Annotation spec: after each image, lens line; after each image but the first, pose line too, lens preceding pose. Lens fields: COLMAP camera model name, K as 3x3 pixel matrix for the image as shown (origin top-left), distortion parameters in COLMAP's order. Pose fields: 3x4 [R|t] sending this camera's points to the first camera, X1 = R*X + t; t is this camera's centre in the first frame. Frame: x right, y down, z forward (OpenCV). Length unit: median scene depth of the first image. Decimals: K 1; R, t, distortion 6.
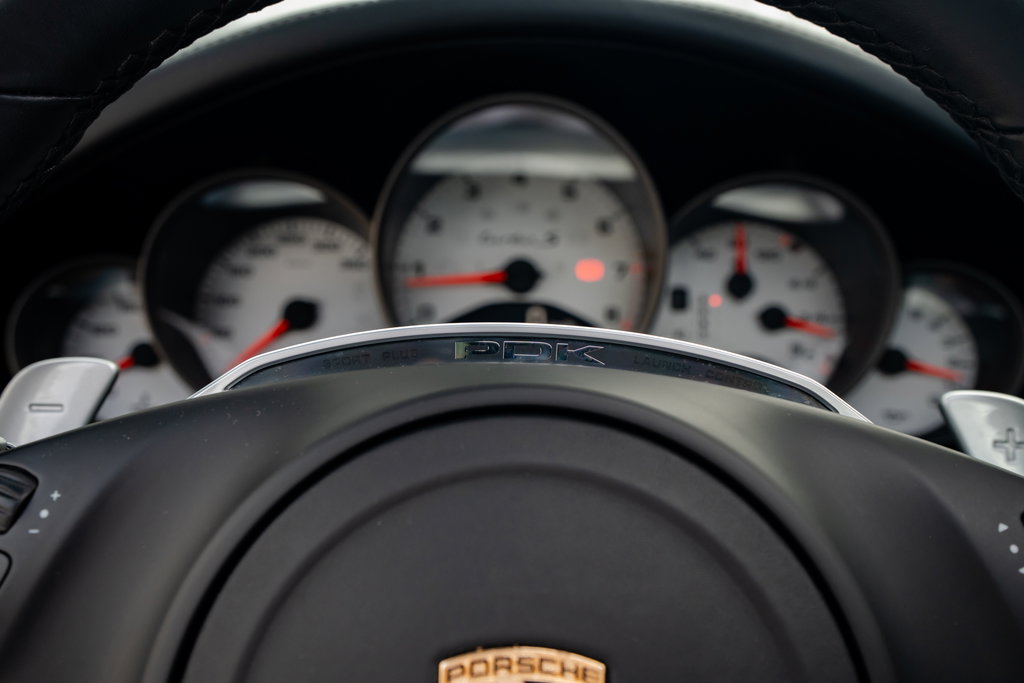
lens RADIAL K [[994.3, 0, 504.5], [0, 994.3, 337.6], [0, 0, 1]] dist [0.075799, 0.010452]
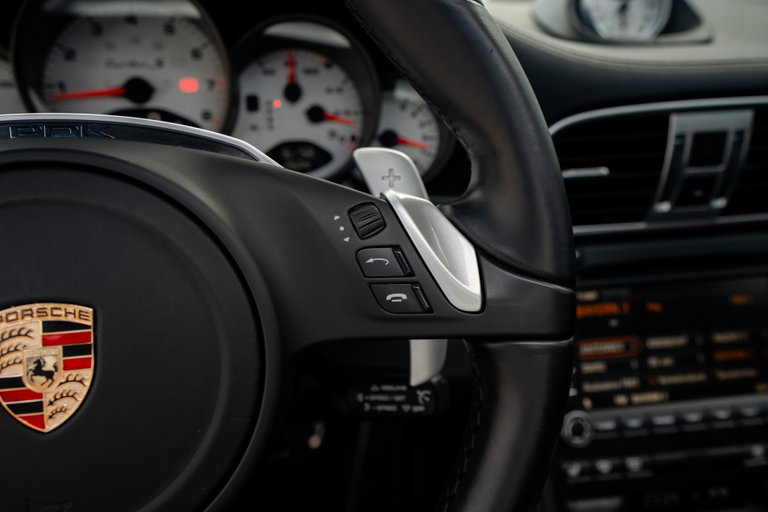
lens RADIAL K [[745.7, 0, 378.4], [0, 745.7, 253.1], [0, 0, 1]] dist [0.075799, 0.010452]
pose [[0.984844, -0.072813, 0.157420, 0.168449], [0.050020, 0.988285, 0.144188, 0.029966], [-0.166074, -0.134129, 0.976949, -0.147890]]
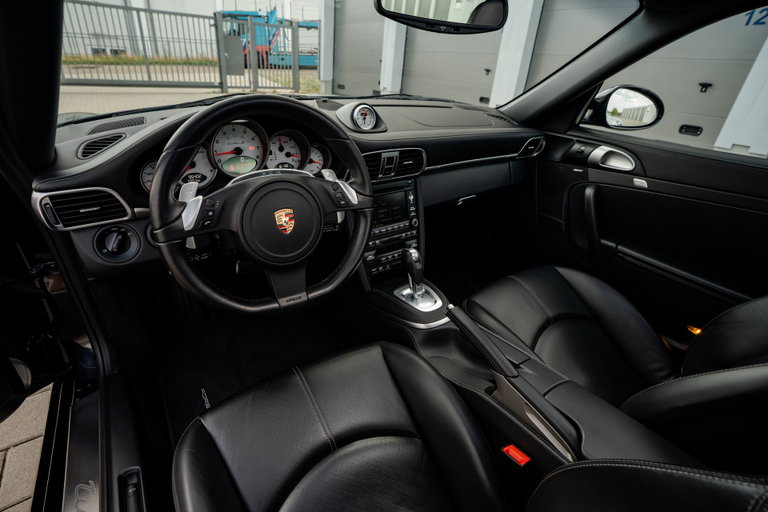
lens RADIAL K [[365.7, 0, 369.6], [0, 365.7, 253.4], [0, 0, 1]] dist [-0.028655, 0.000254]
pose [[0.836489, -0.233925, 0.495546, -0.441356], [0.060137, 0.938032, 0.341291, -0.160278], [-0.544674, -0.255685, 0.798721, -0.887711]]
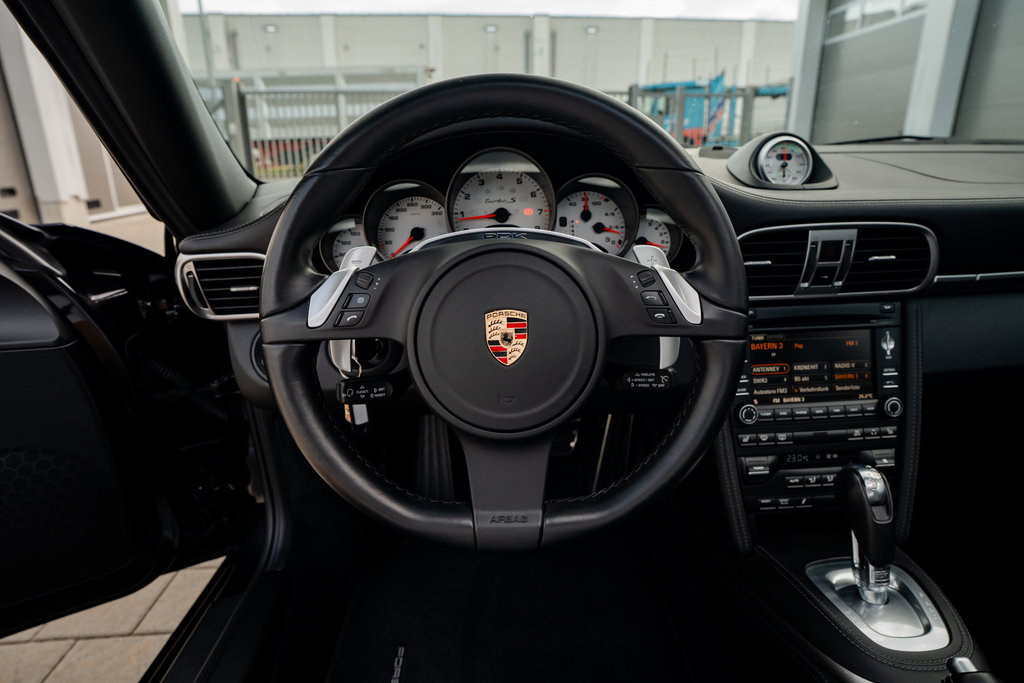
lens RADIAL K [[594.7, 0, 515.1], [0, 594.7, 340.8], [0, 0, 1]] dist [-0.050687, 0.036380]
pose [[0.998572, -0.045997, 0.027164, -0.006000], [0.041740, 0.989187, 0.140594, 0.045882], [-0.033337, -0.139259, 0.989695, -0.572121]]
